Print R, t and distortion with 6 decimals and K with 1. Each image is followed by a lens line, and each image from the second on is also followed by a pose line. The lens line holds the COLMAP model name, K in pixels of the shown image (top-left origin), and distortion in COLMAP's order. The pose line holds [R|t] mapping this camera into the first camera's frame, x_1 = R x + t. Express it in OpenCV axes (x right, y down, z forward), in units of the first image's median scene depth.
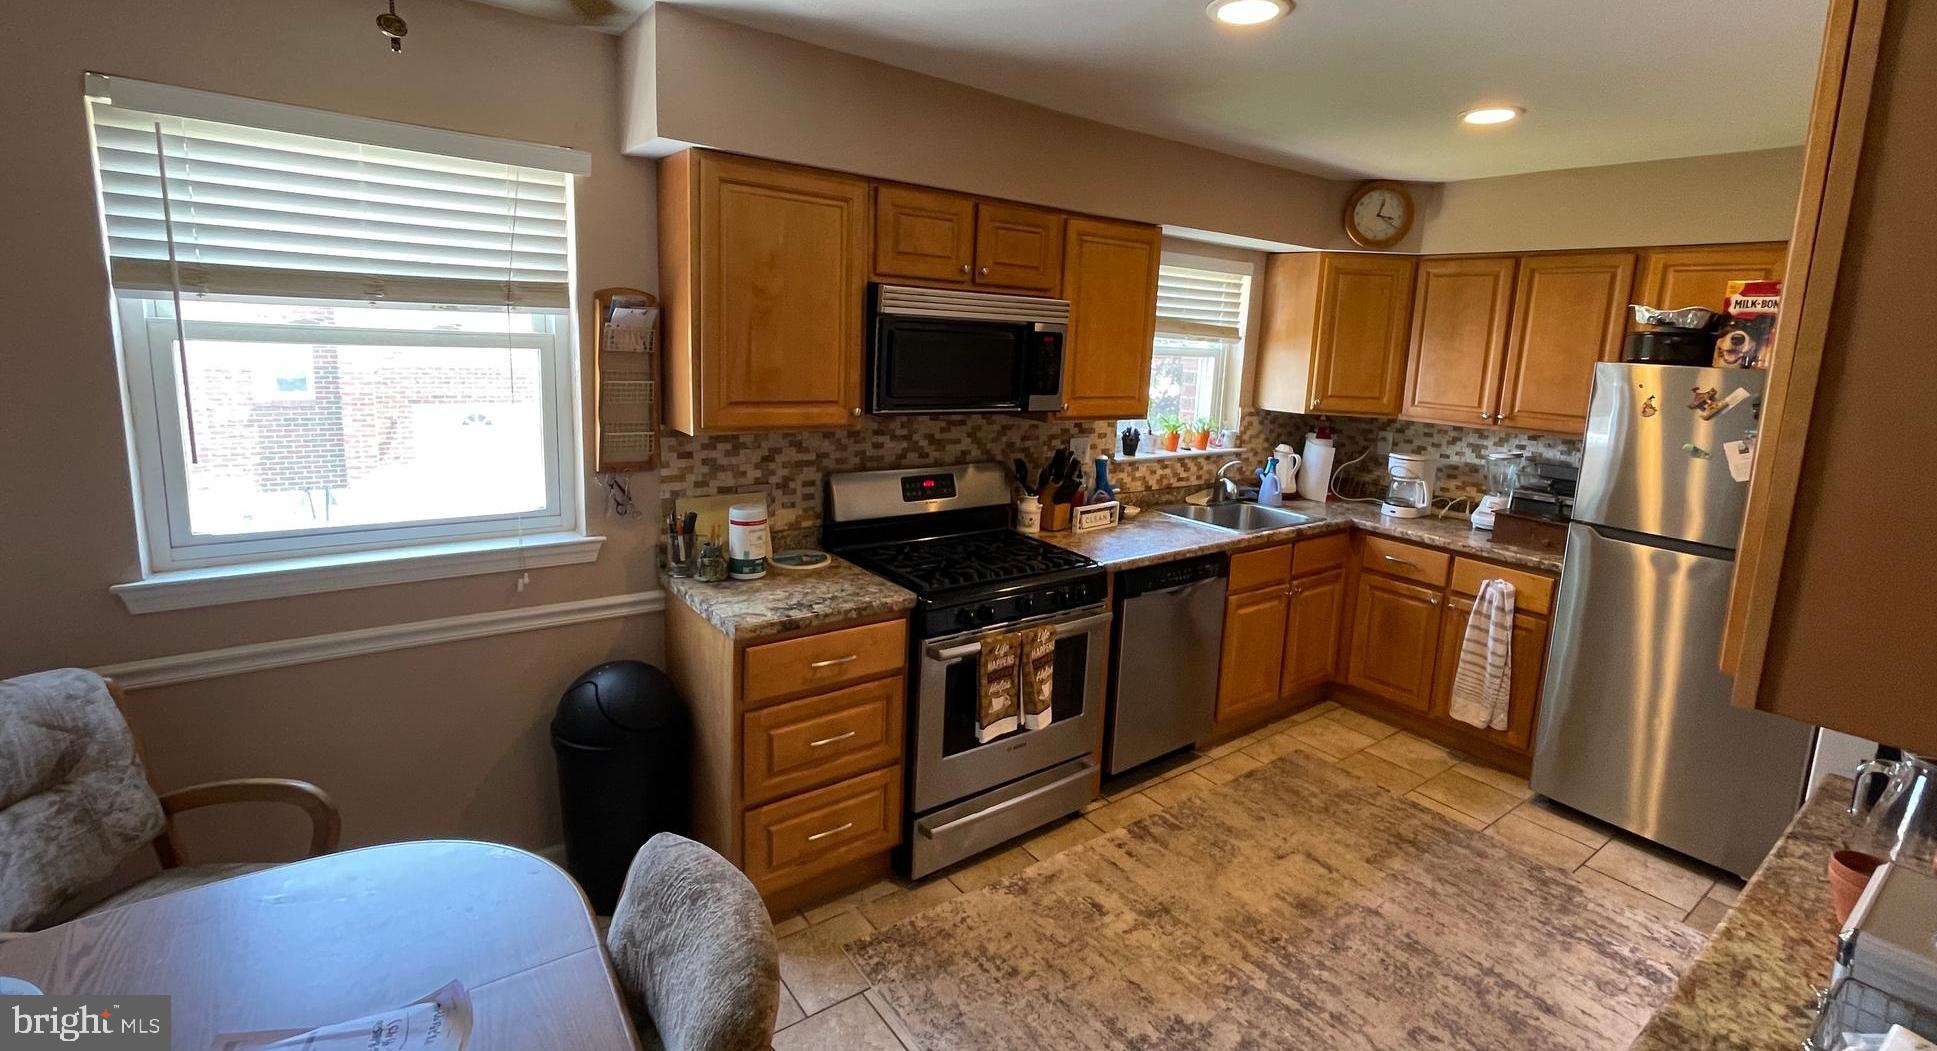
lens RADIAL K [[866.0, 0, 1022.2], [0, 866.0, 472.6], [0, 0, 1]] dist [0.001240, 0.000304]
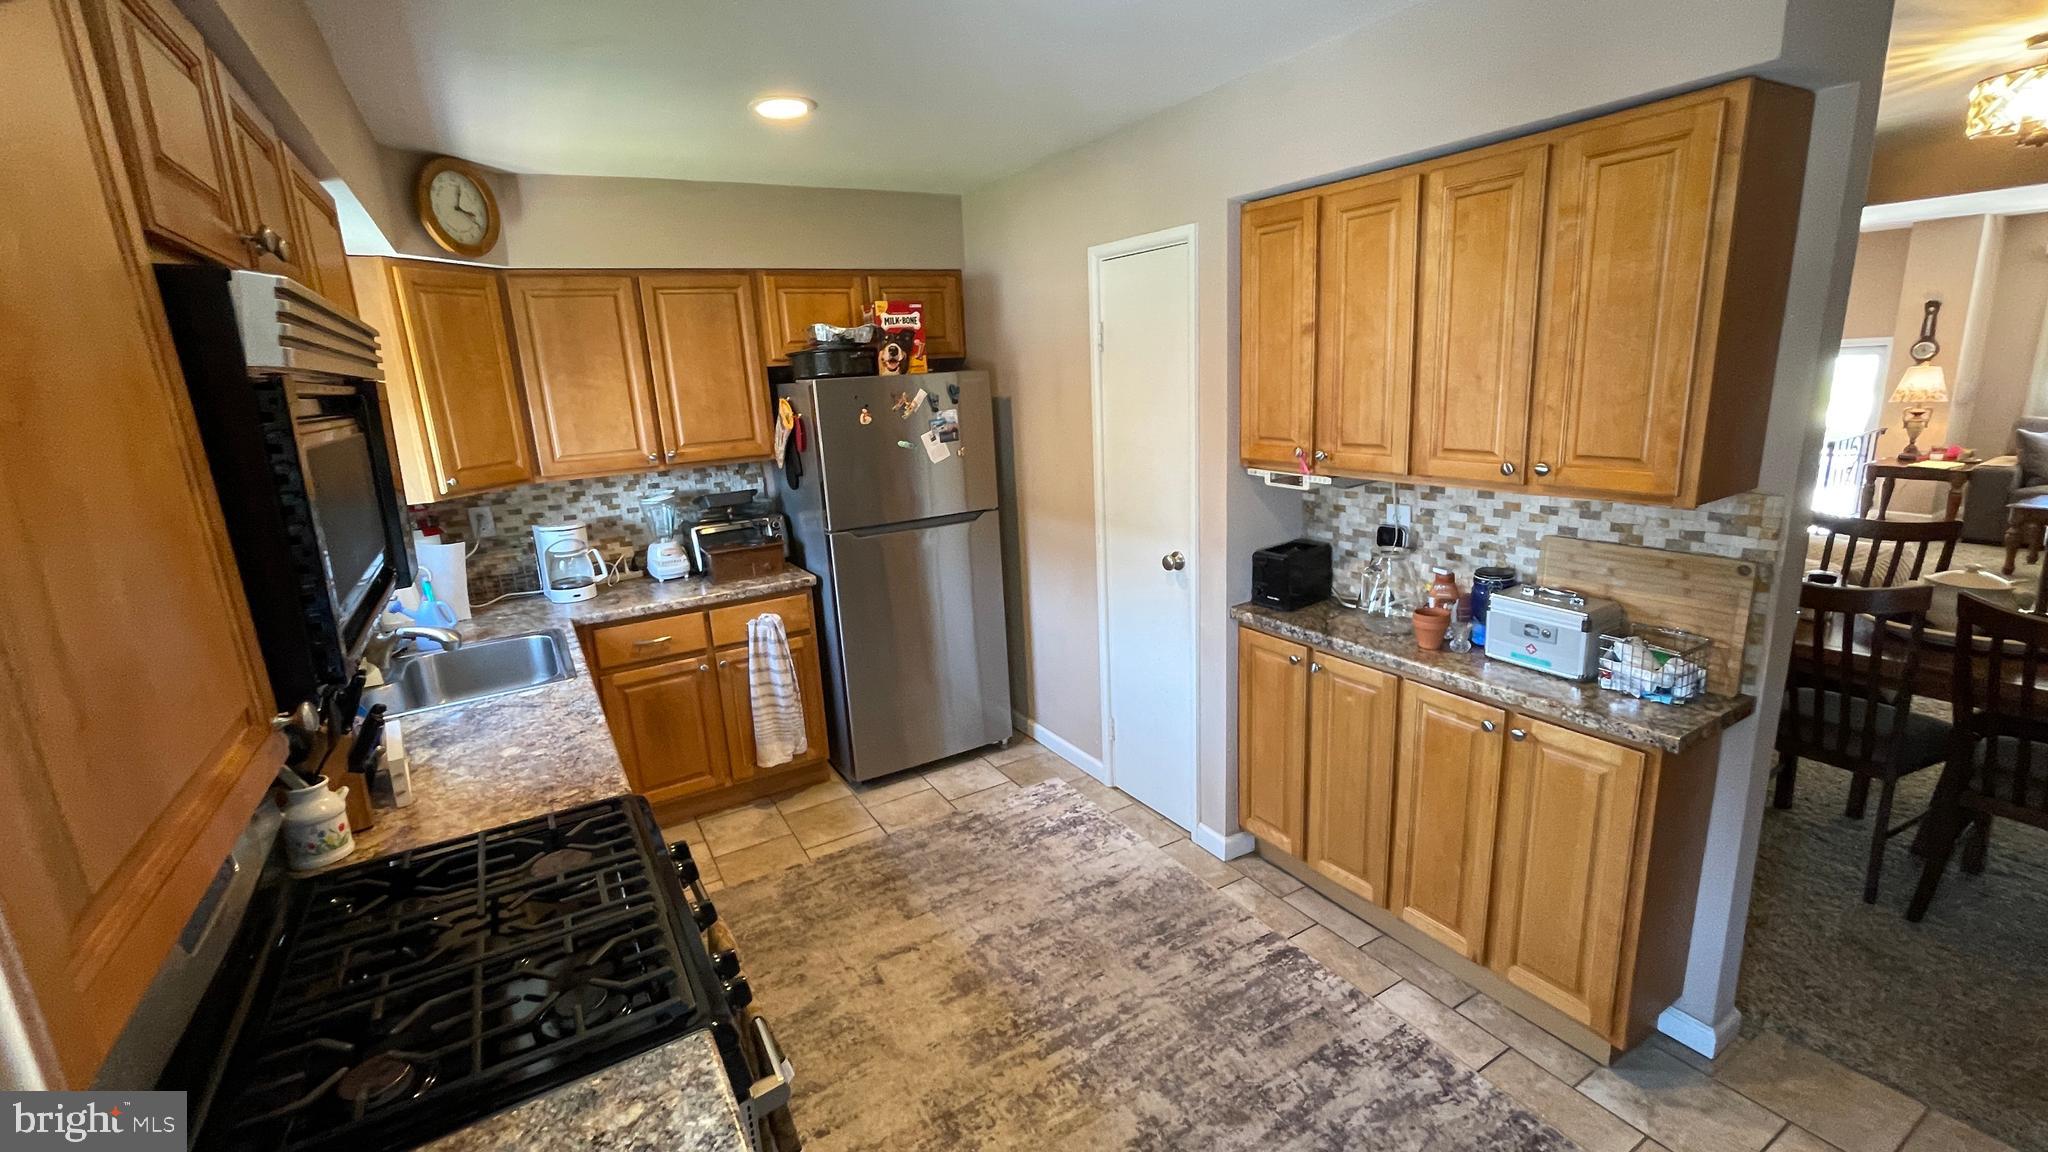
lens RADIAL K [[862.9, 0, 1013.2], [0, 862.9, 575.2], [0, 0, 1]] dist [-0.000700, -0.000084]
pose [[0.146140, -0.291345, 0.945390, -0.324142], [0.219932, 0.941302, 0.256087, -0.109020], [-0.964507, 0.170497, 0.201638, 0.543425]]
